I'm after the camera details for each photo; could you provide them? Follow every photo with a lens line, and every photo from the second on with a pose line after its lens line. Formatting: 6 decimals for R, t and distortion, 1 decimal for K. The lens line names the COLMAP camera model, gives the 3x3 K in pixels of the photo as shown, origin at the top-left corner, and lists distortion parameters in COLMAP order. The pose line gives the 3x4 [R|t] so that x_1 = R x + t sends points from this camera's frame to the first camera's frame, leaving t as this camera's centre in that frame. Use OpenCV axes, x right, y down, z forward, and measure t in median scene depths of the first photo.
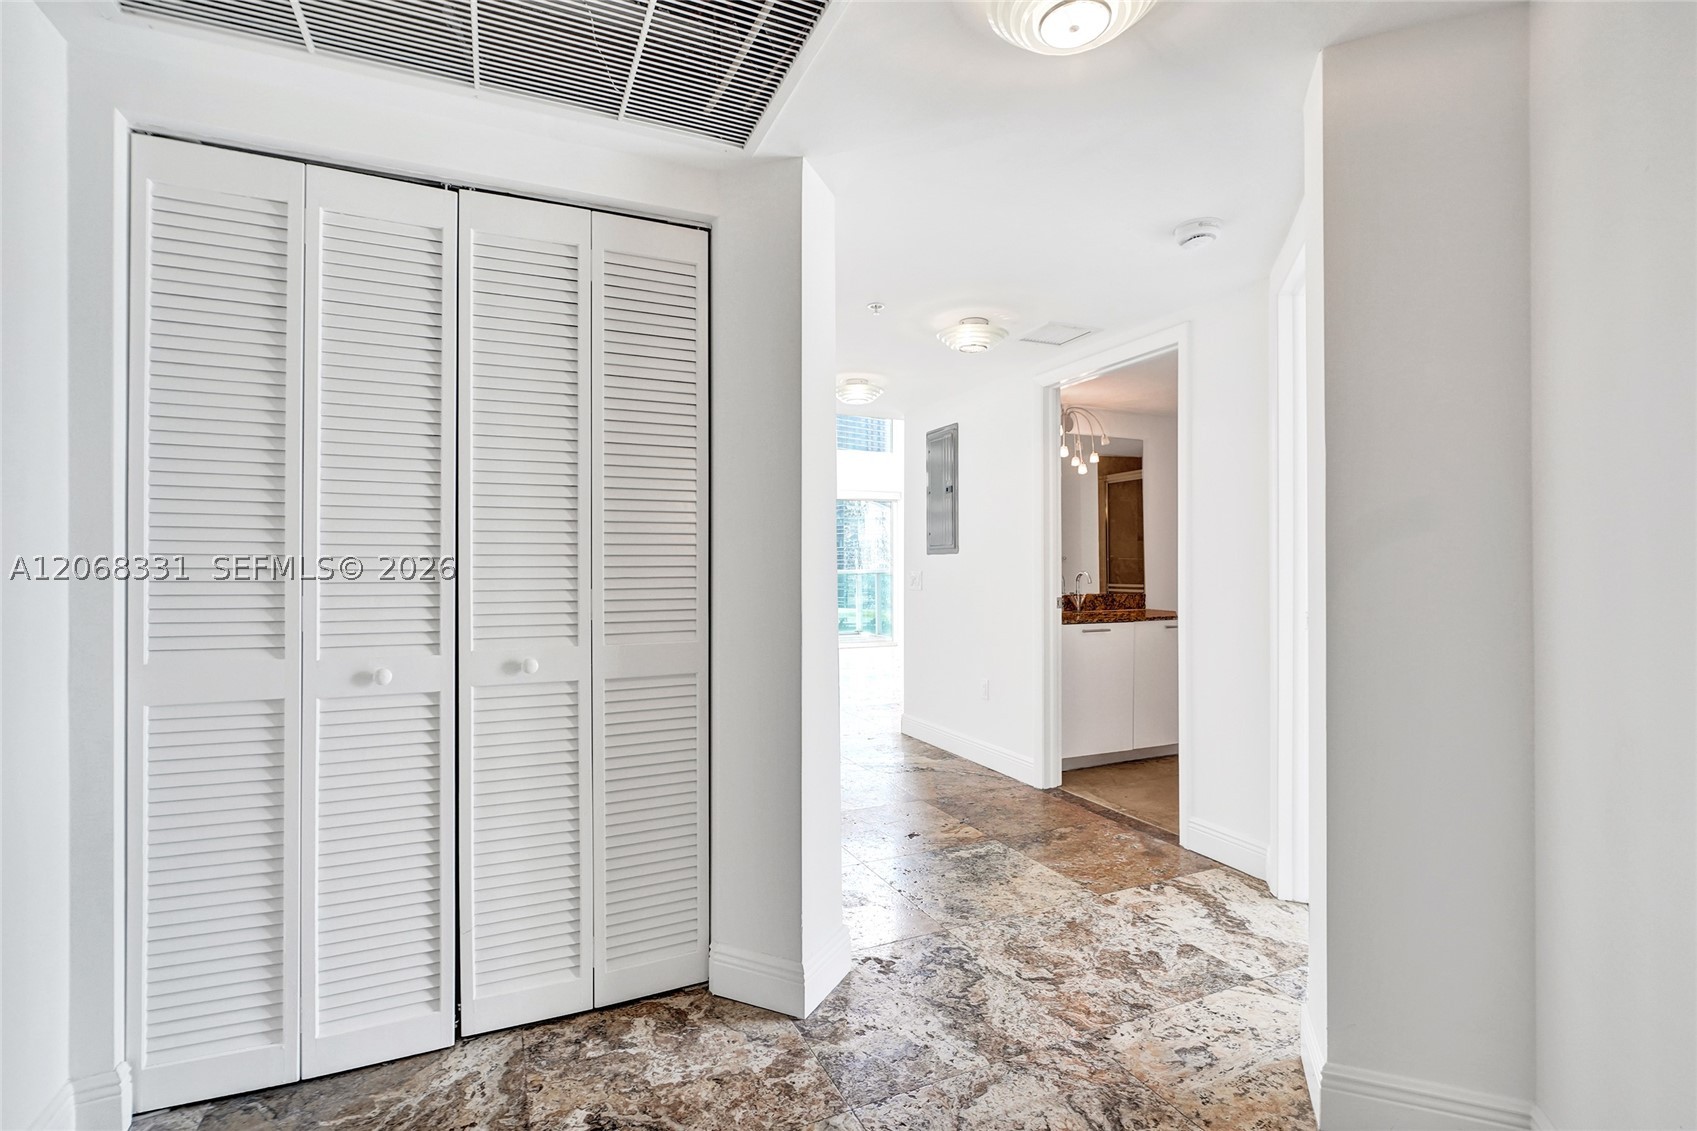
lens RADIAL K [[790.5, 0, 847.8], [0, 790.5, 560.4], [0, 0, 1]] dist [-0.012536, 0.007519]
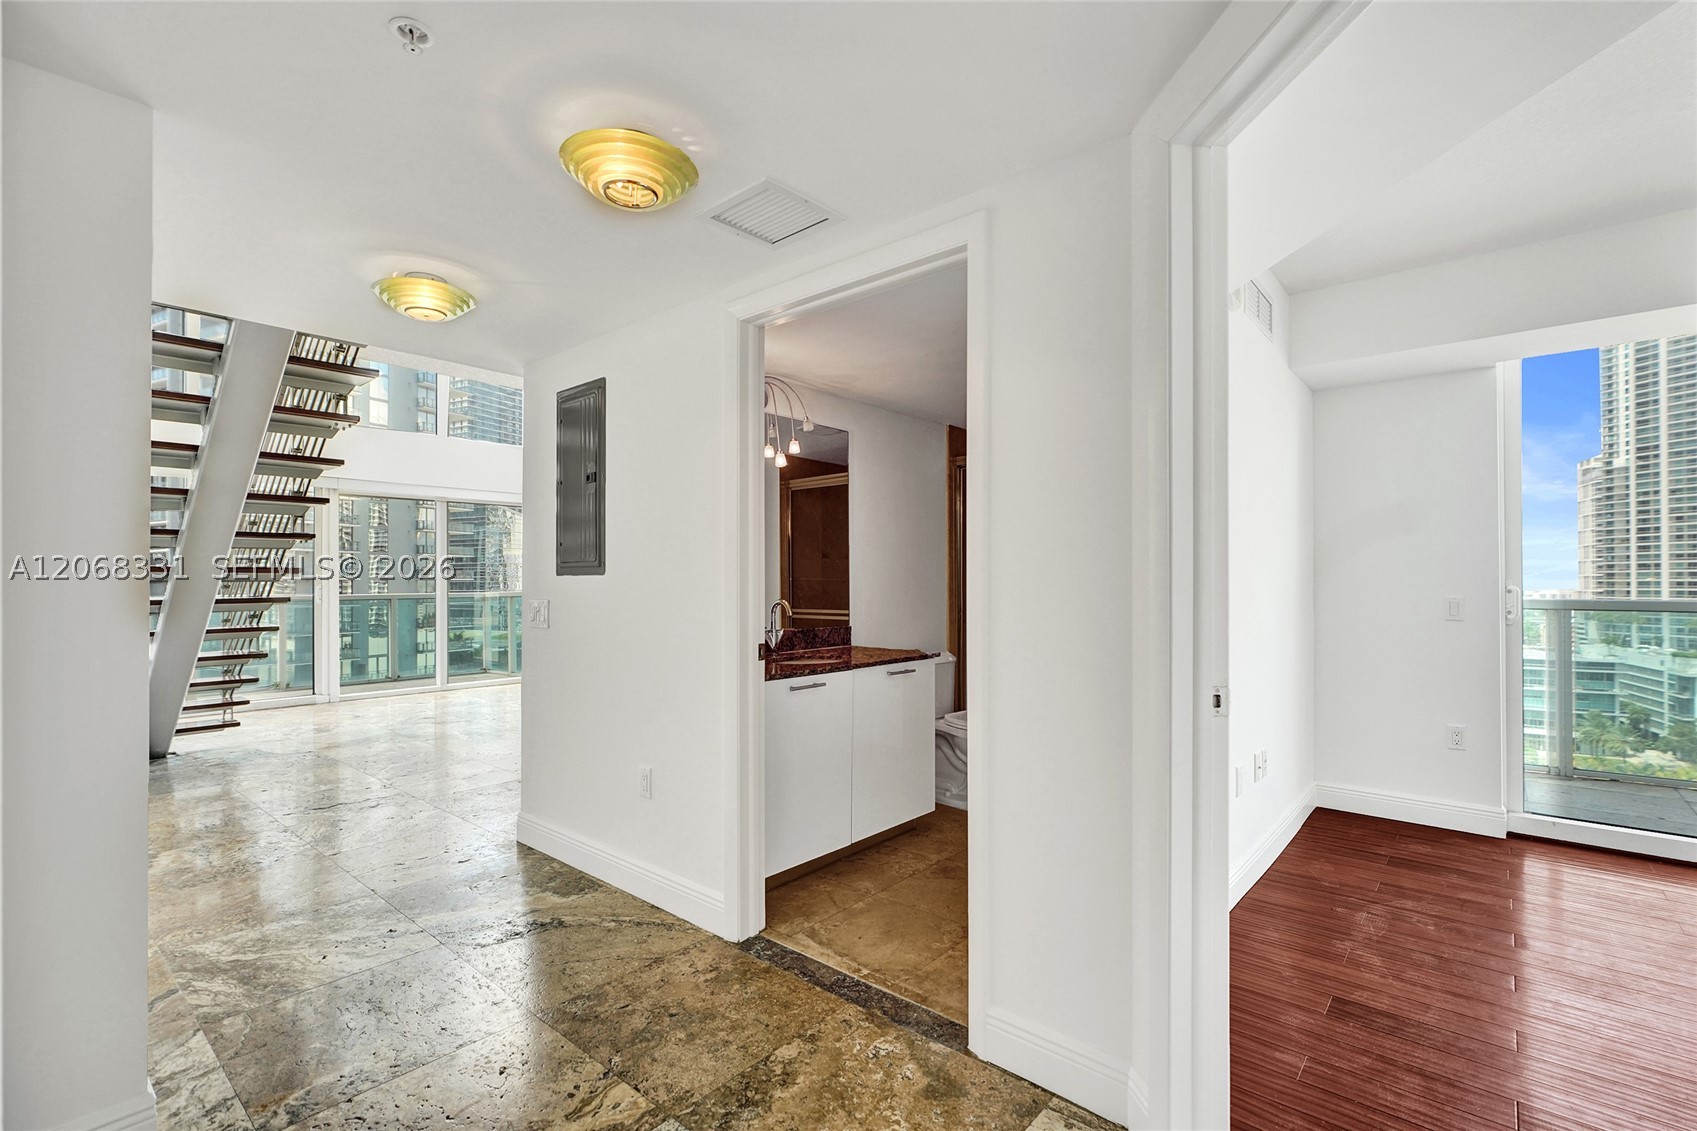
lens RADIAL K [[776.9, 0, 855.7], [0, 776.9, 574.0], [0, 0, 1]] dist [-0.004381, 0.006991]
pose [[0.902178, 0.002108, 0.431359, 0.056952], [-0.003071, 0.999994, 0.001538, -0.013373], [-0.431353, -0.002712, 0.902179, 0.375078]]
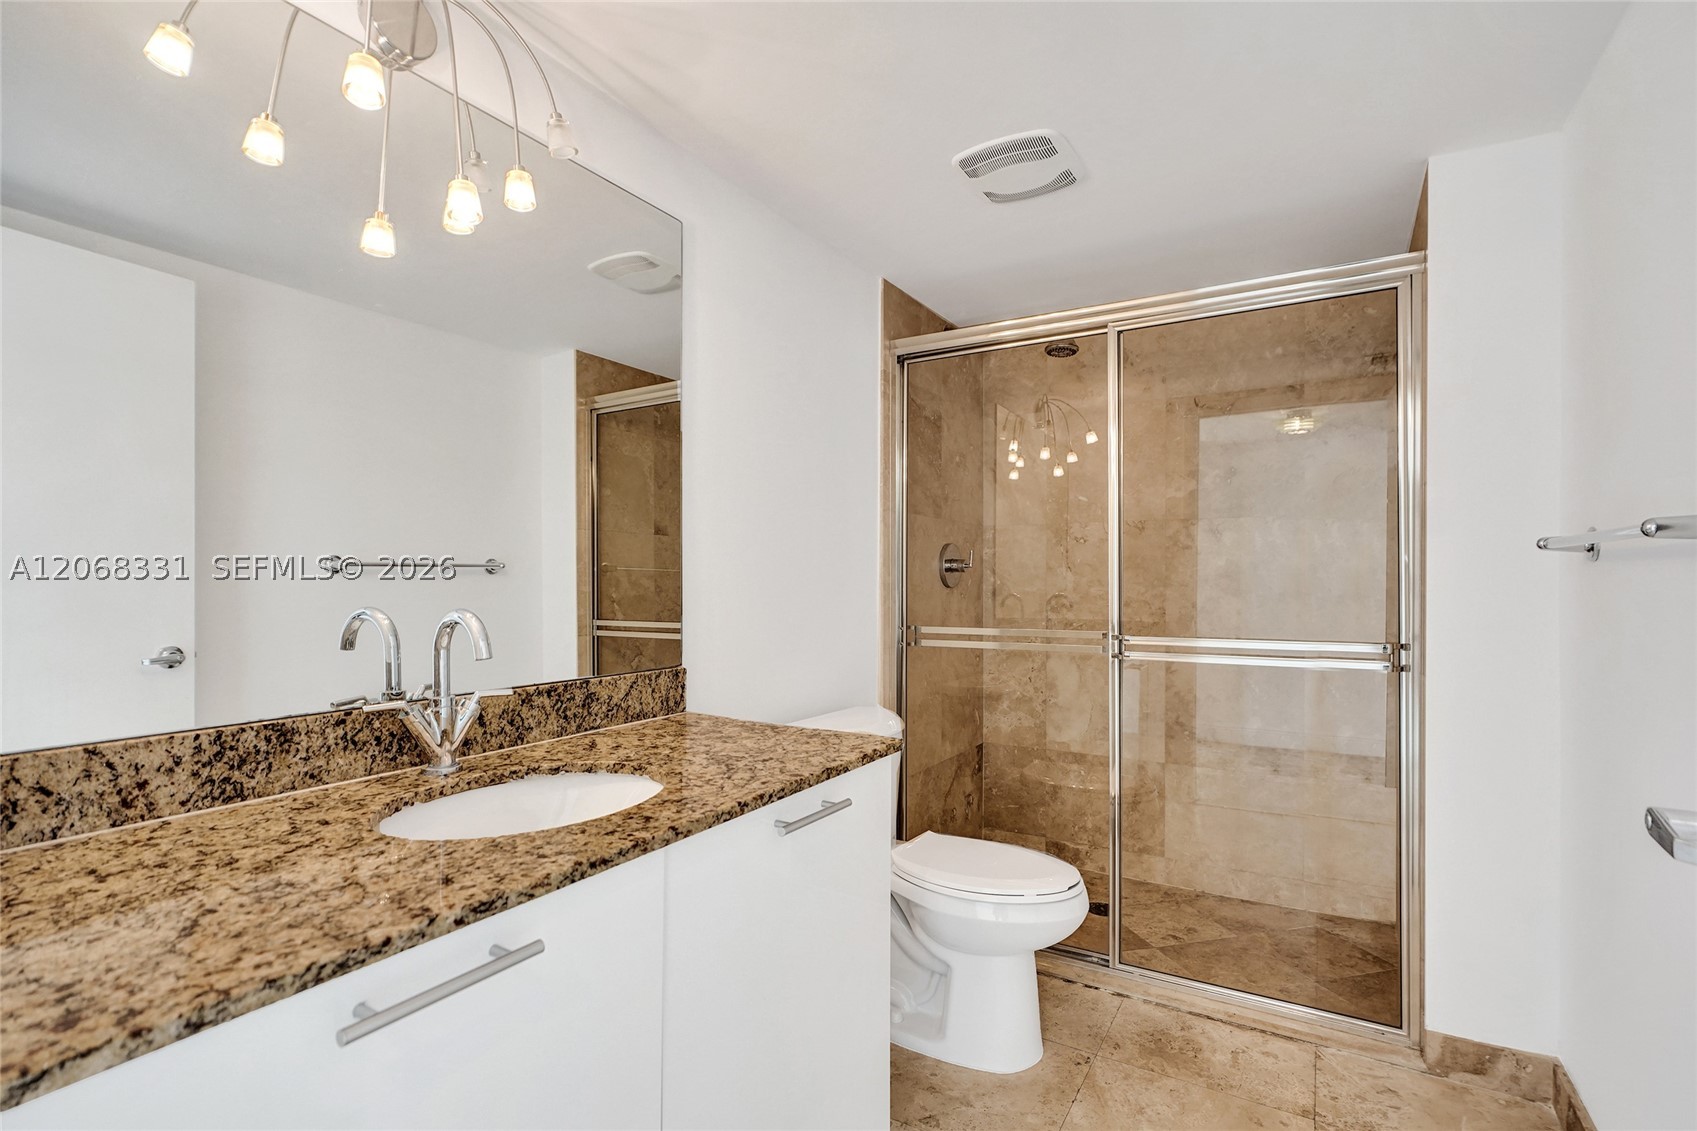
lens RADIAL K [[790.5, 0, 847.8], [0, 790.5, 560.4], [0, 0, 1]] dist [-0.012536, 0.007519]
pose [[0.823985, 0.008745, 0.566544, 0.305298], [-0.001626, 0.999913, -0.013070, 0.000407], [-0.566609, 0.009848, 0.823928, 0.859372]]
